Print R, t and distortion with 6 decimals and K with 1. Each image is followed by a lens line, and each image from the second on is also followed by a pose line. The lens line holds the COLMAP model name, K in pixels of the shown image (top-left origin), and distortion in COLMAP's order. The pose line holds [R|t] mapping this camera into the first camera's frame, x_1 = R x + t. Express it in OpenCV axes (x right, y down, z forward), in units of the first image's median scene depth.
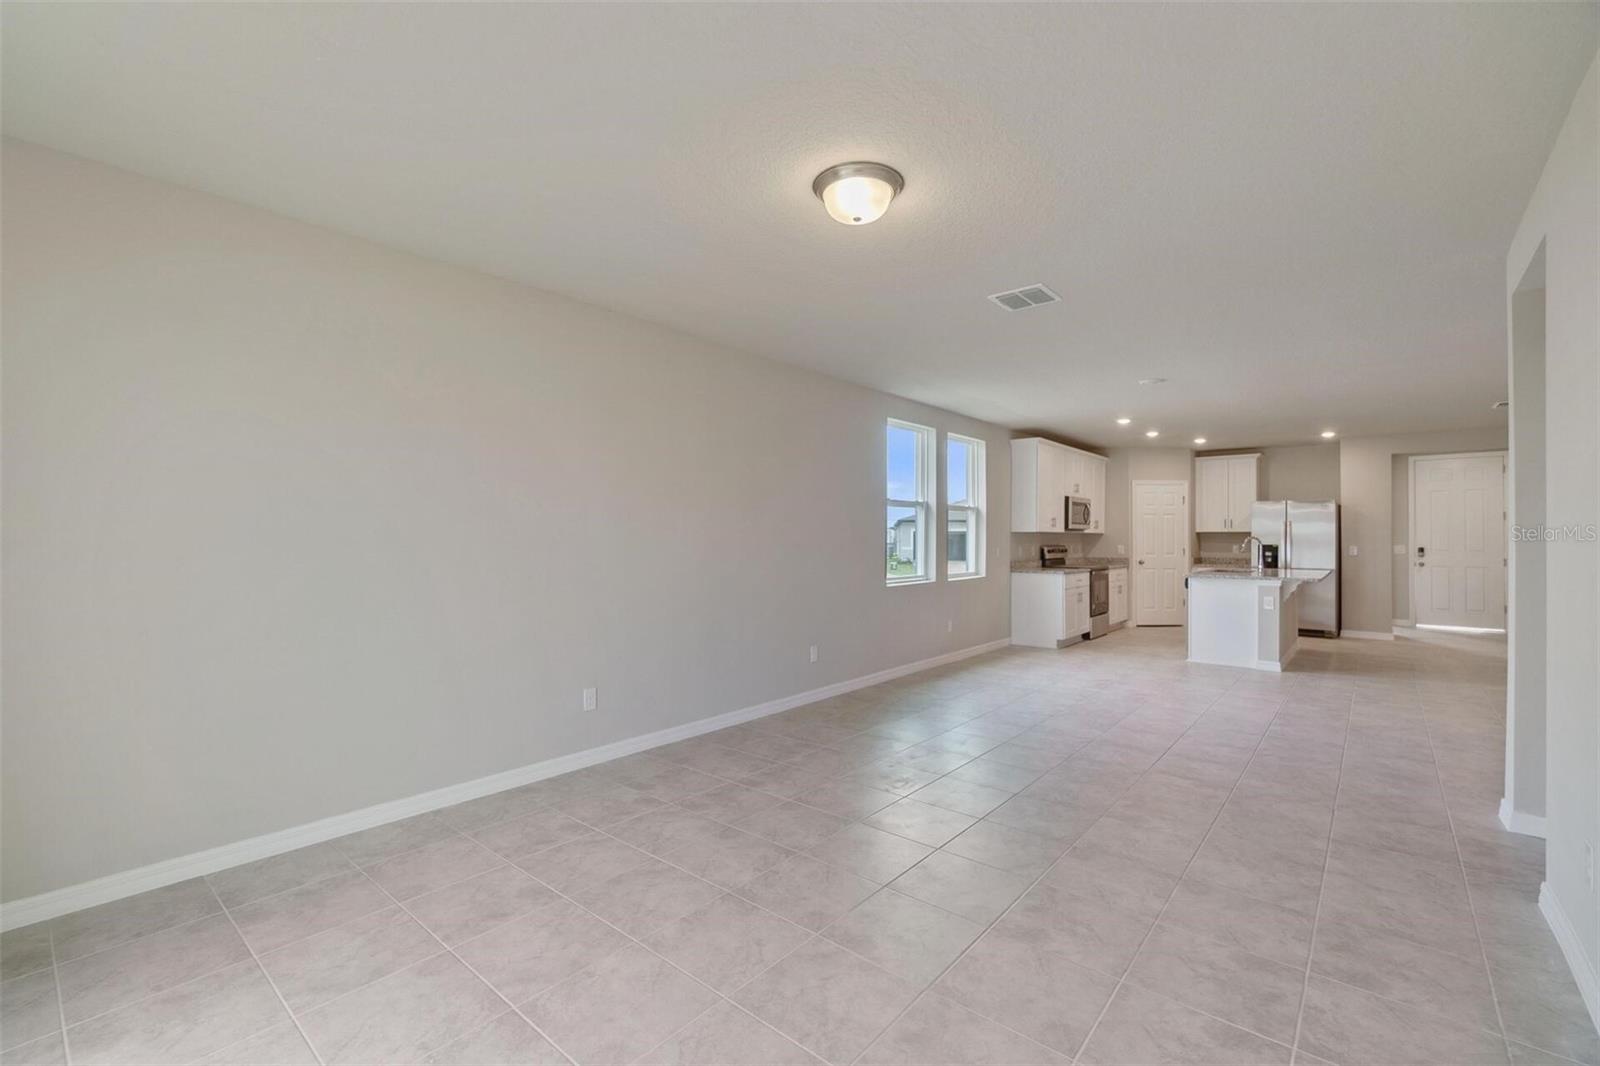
lens RADIAL K [[695.9, 0, 783.8], [0, 695.9, 536.0], [0, 0, 1]] dist [-0.002702, -0.000167]
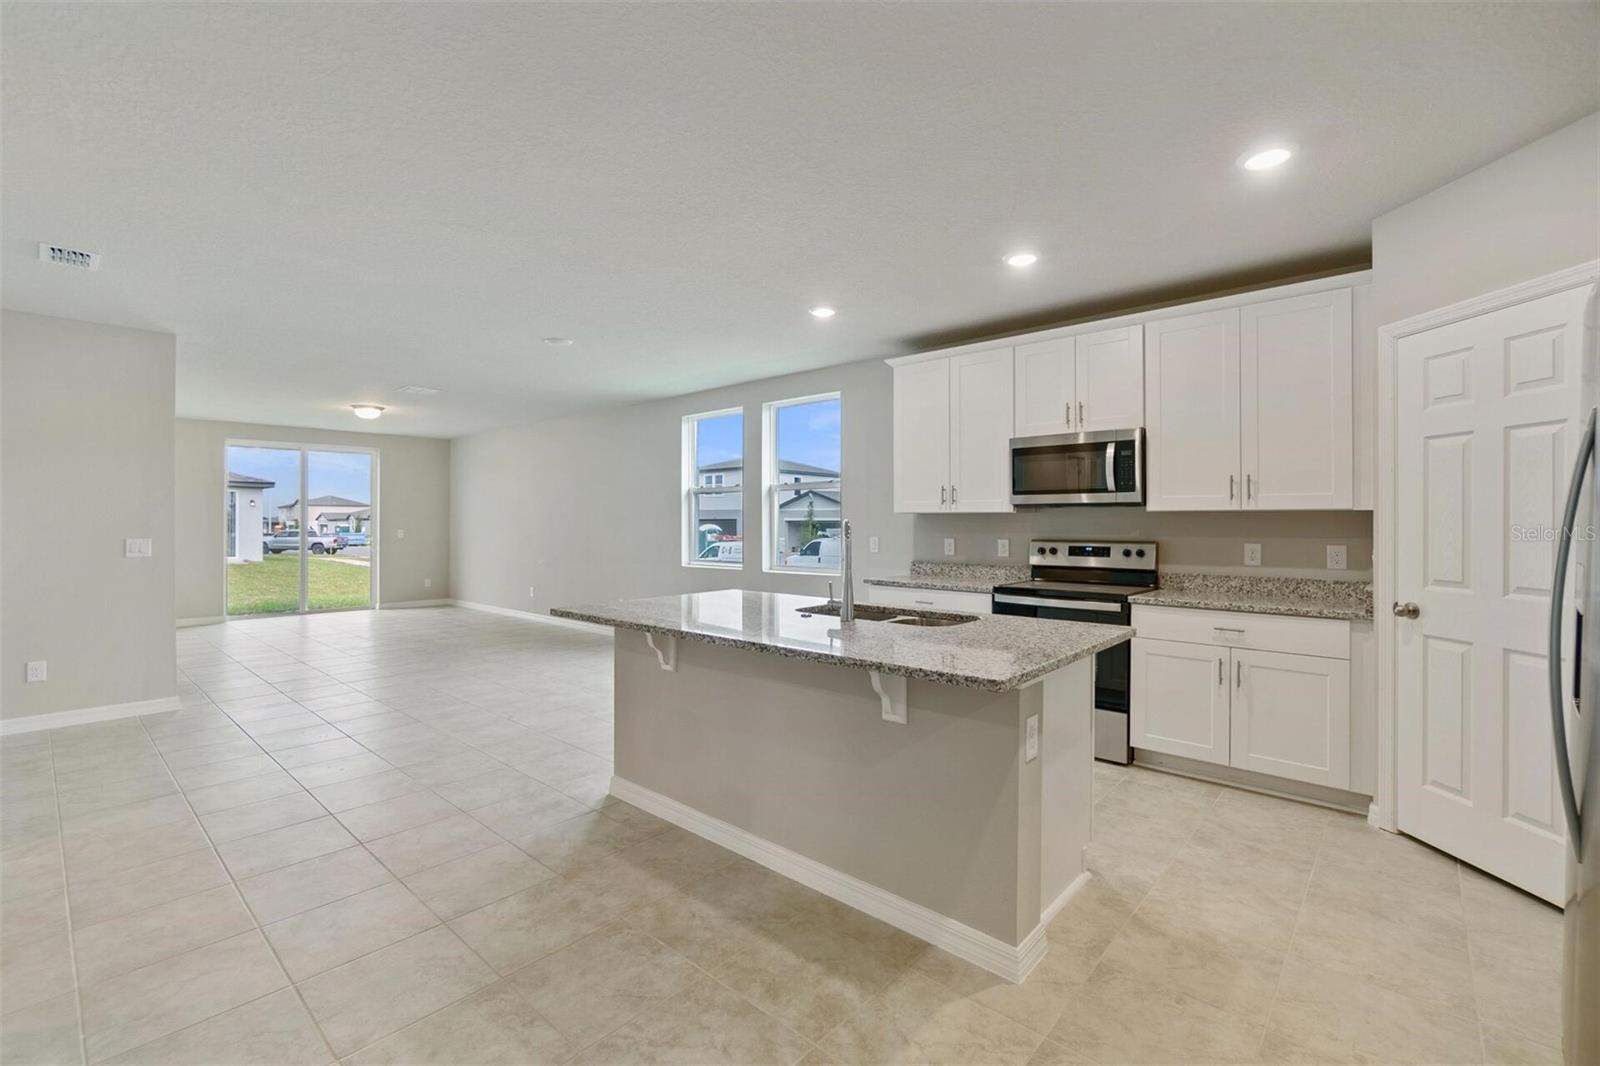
lens RADIAL K [[695.1, 0, 789.2], [0, 695.1, 520.6], [0, 0, 1]] dist [-0.003982, 0.000253]
pose [[-0.014441, -0.004219, -0.999887, 0.878376], [0.003908, 0.999983, -0.004276, 0.001867], [0.999888, -0.003970, -0.014424, 0.834175]]
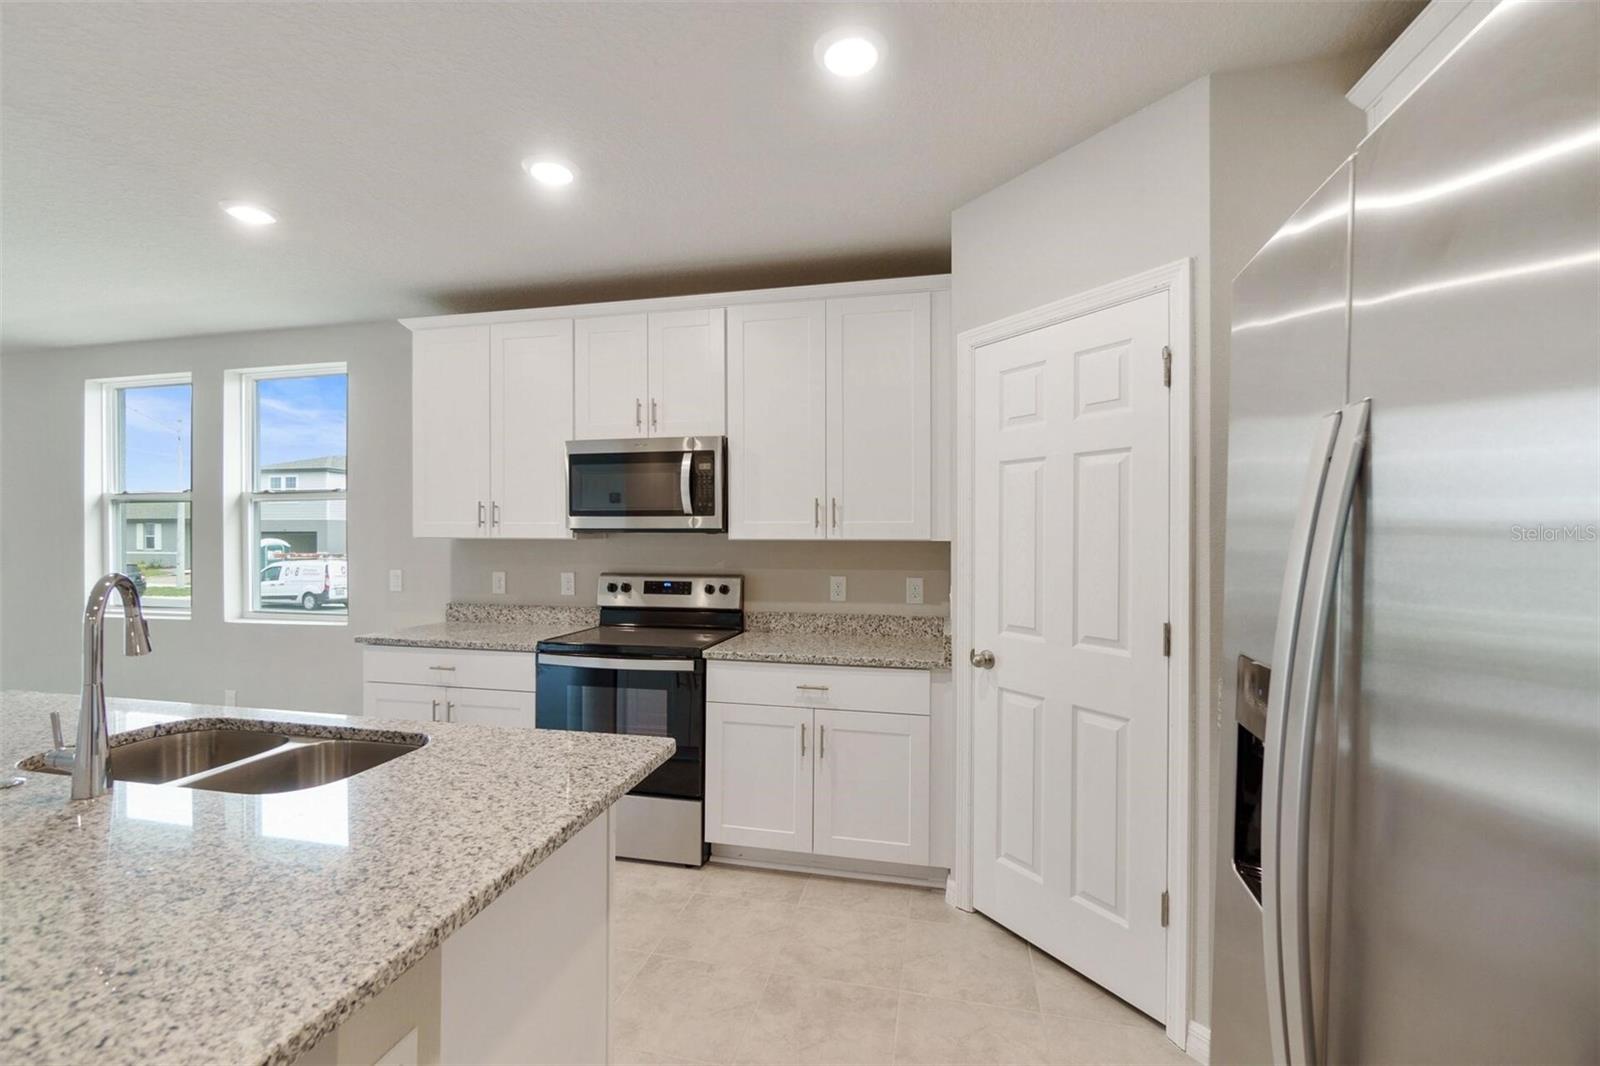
lens RADIAL K [[695.9, 0, 783.8], [0, 695.9, 536.0], [0, 0, 1]] dist [-0.002702, -0.000167]
pose [[0.467552, 0.000809, -0.883965, 0.768592], [0.003519, 0.999990, 0.002776, -0.007481], [0.883959, -0.004409, 0.467544, 0.909655]]
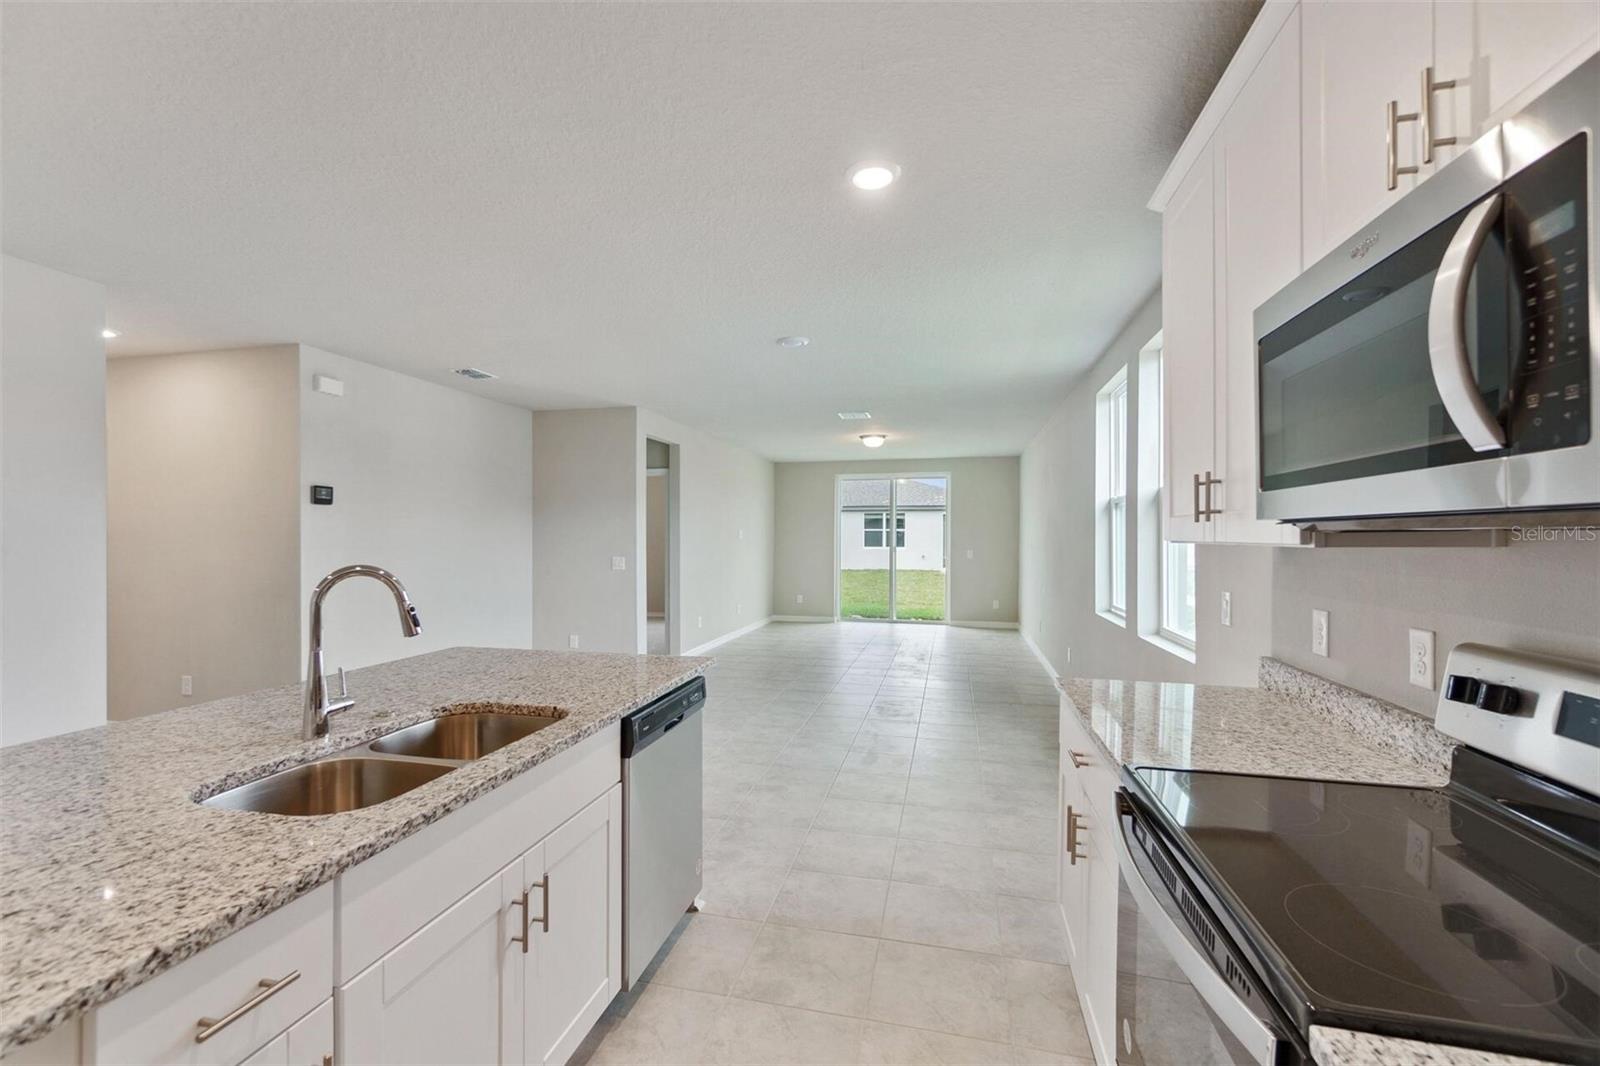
lens RADIAL K [[695.9, 0, 783.8], [0, 695.9, 536.0], [0, 0, 1]] dist [-0.002702, -0.000167]
pose [[-0.886033, -0.005004, -0.463595, 0.561917], [-0.002447, 0.999978, -0.006118, -0.006348], [0.463615, -0.004286, -0.886026, 1.061294]]
